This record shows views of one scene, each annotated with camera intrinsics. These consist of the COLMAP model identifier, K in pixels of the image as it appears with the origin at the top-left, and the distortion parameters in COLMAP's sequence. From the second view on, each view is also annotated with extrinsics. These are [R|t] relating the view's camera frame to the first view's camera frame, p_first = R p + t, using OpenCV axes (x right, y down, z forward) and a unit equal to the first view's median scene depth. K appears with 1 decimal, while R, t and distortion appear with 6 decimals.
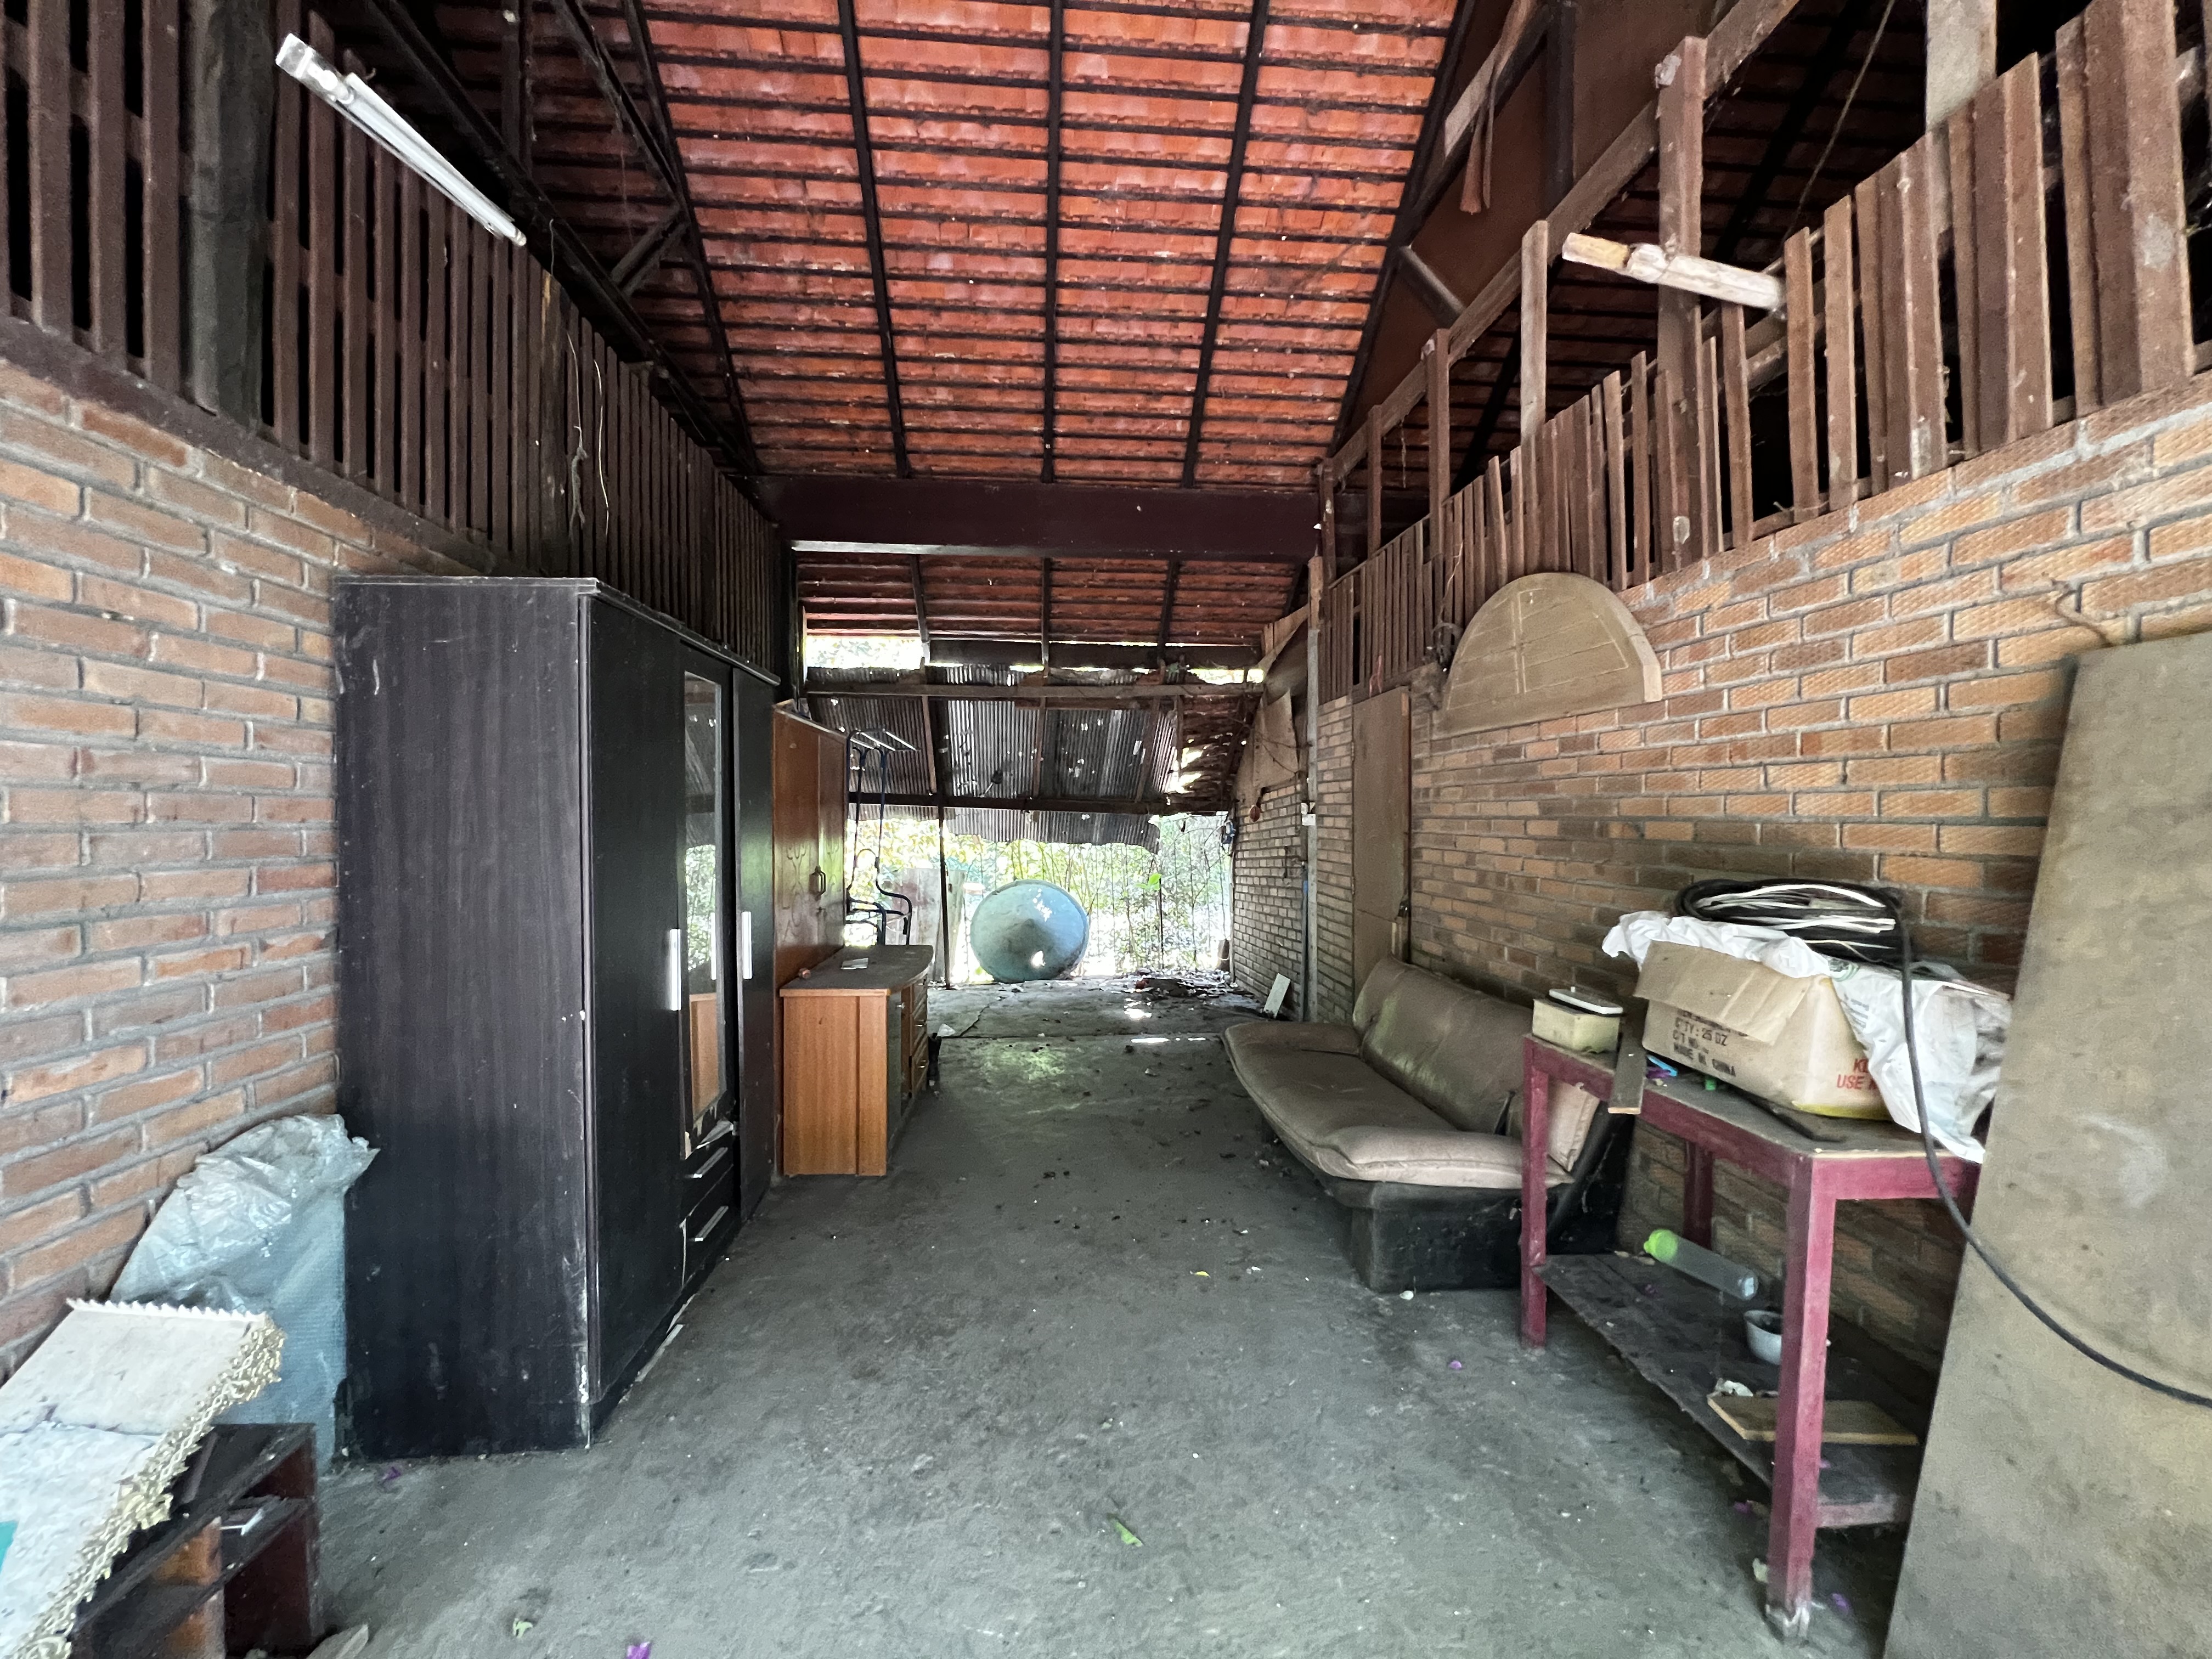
lens RADIAL K [[888.2, 0, 1098.1], [0, 888.2, 825.2], [0, 0, 1]] dist [-0.001207, 0.000015]
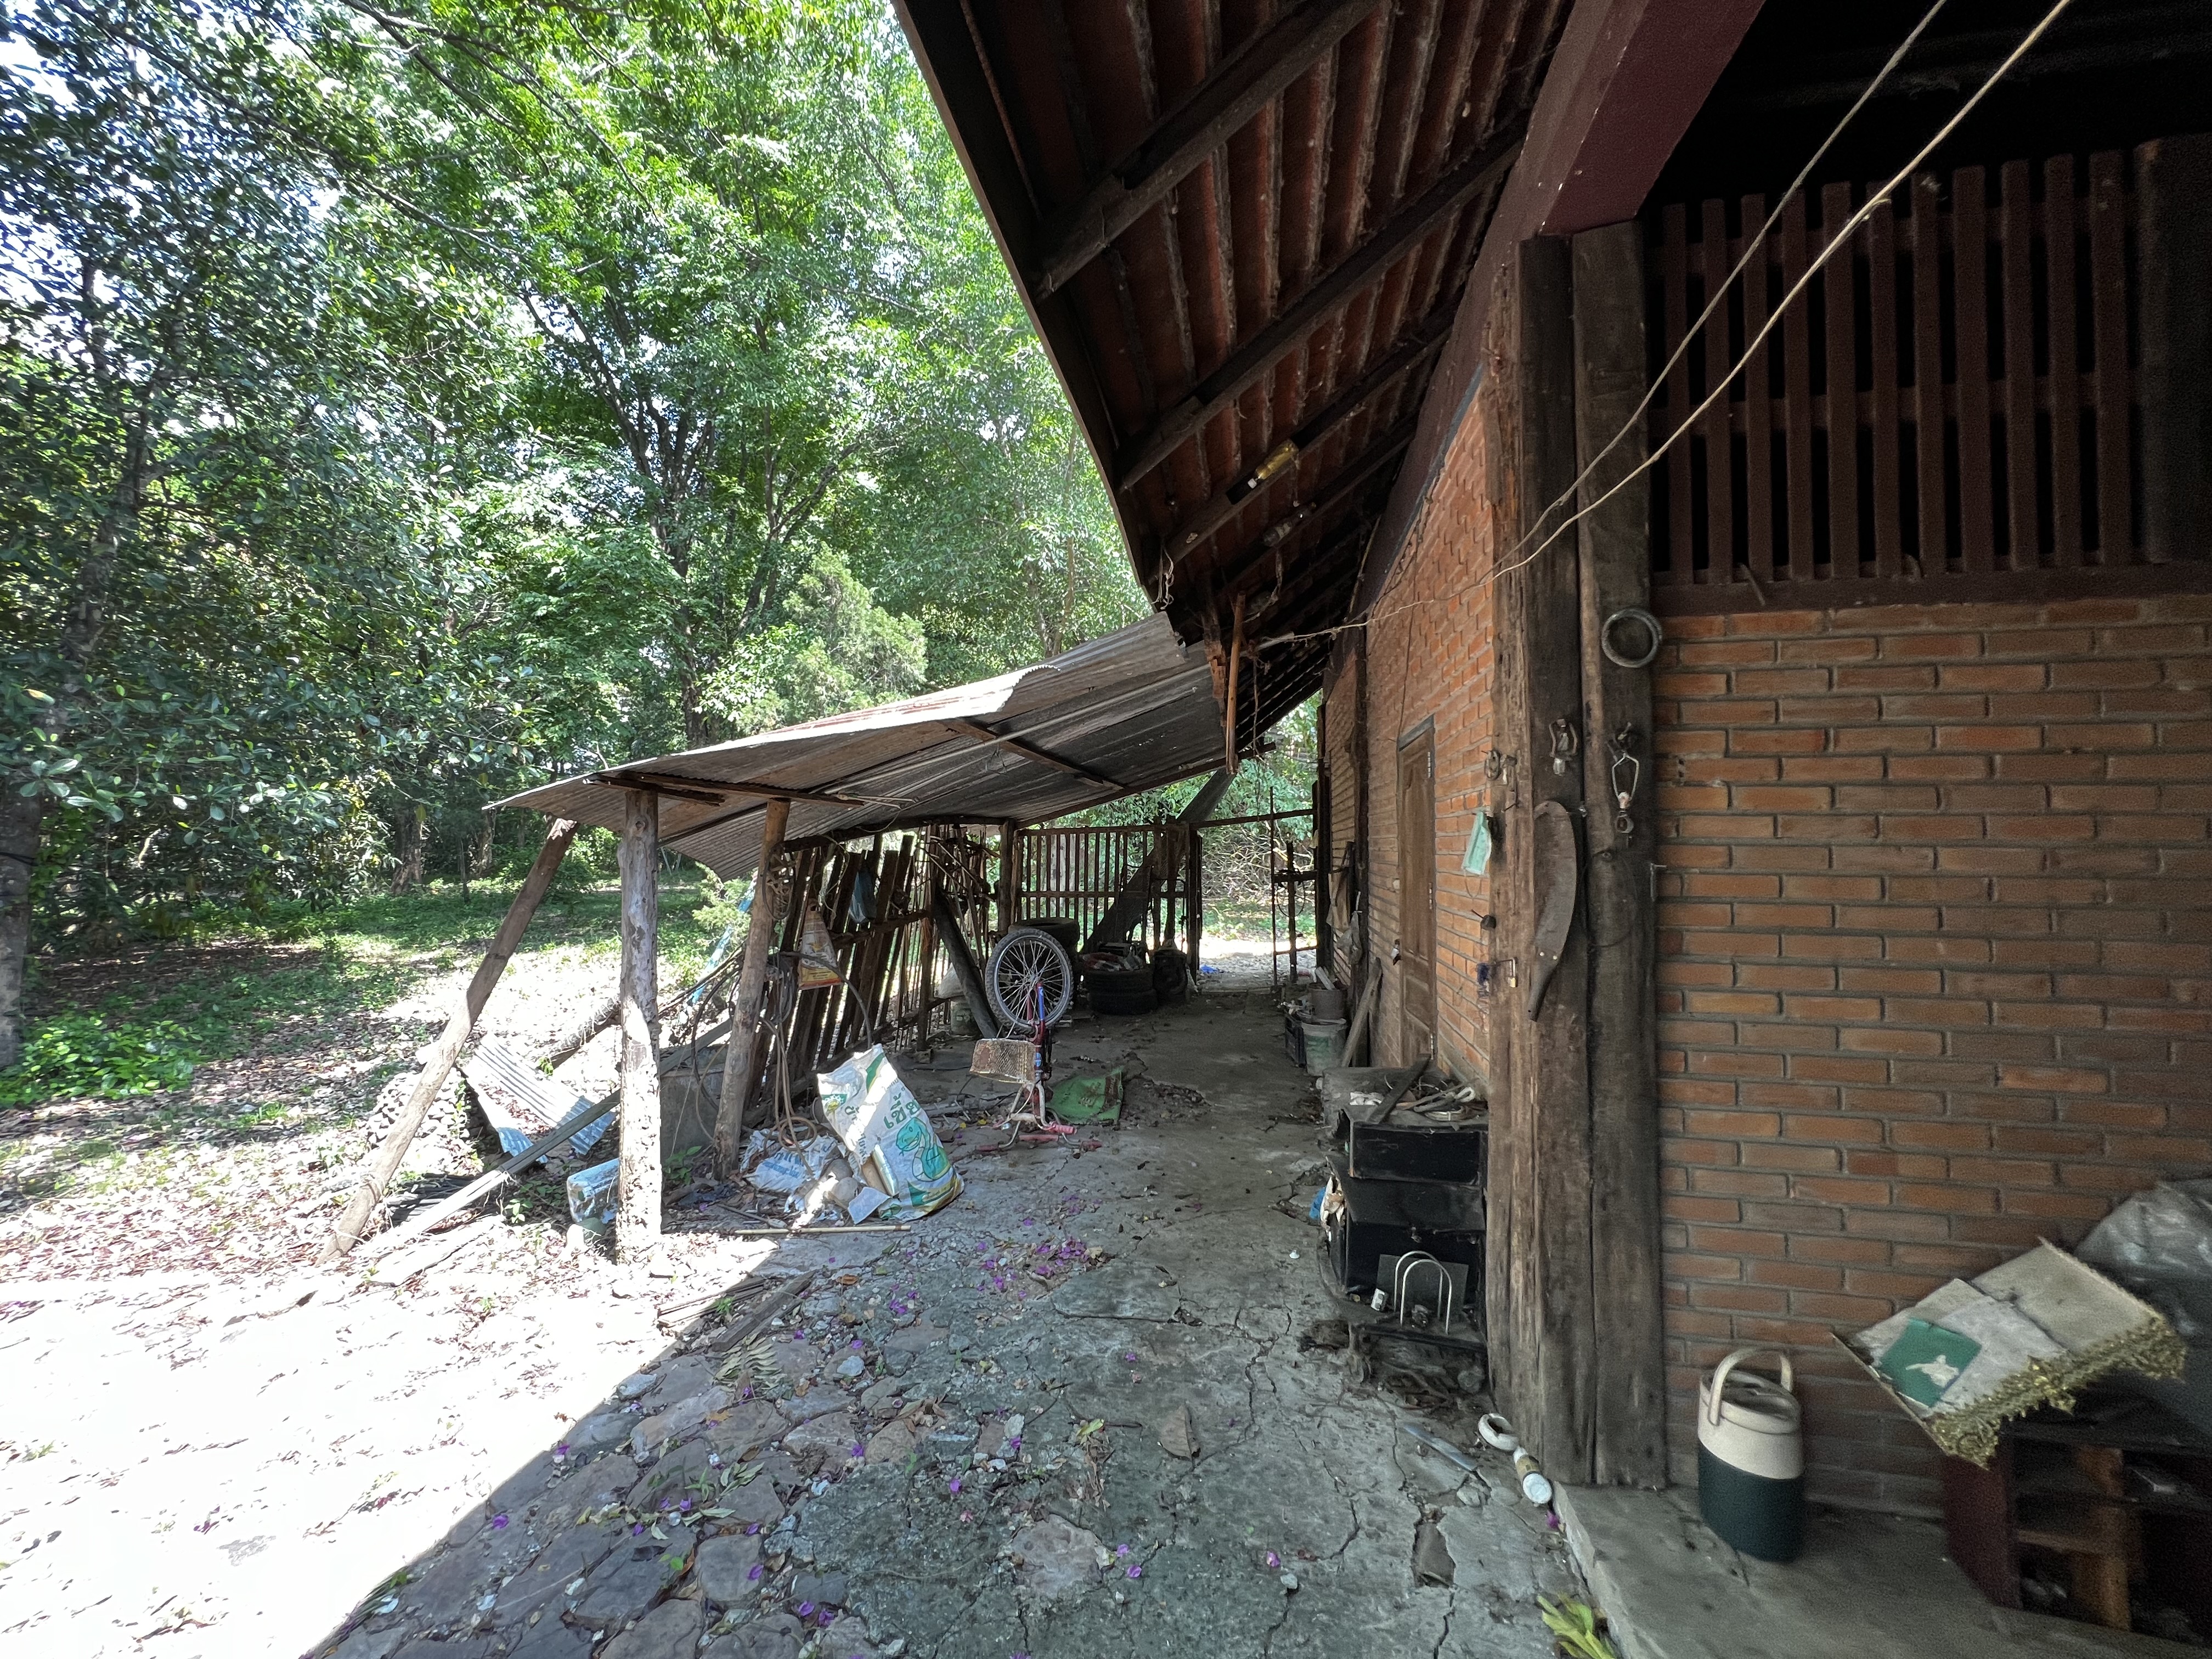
lens RADIAL K [[888.2, 0, 1098.1], [0, 888.2, 825.2], [0, 0, 1]] dist [-0.001207, 0.000015]
pose [[-0.253509, -0.023818, -0.967040, 0.598852], [-0.012118, 0.999697, -0.021446, -0.075787], [0.967257, 0.006282, -0.253720, -0.106882]]
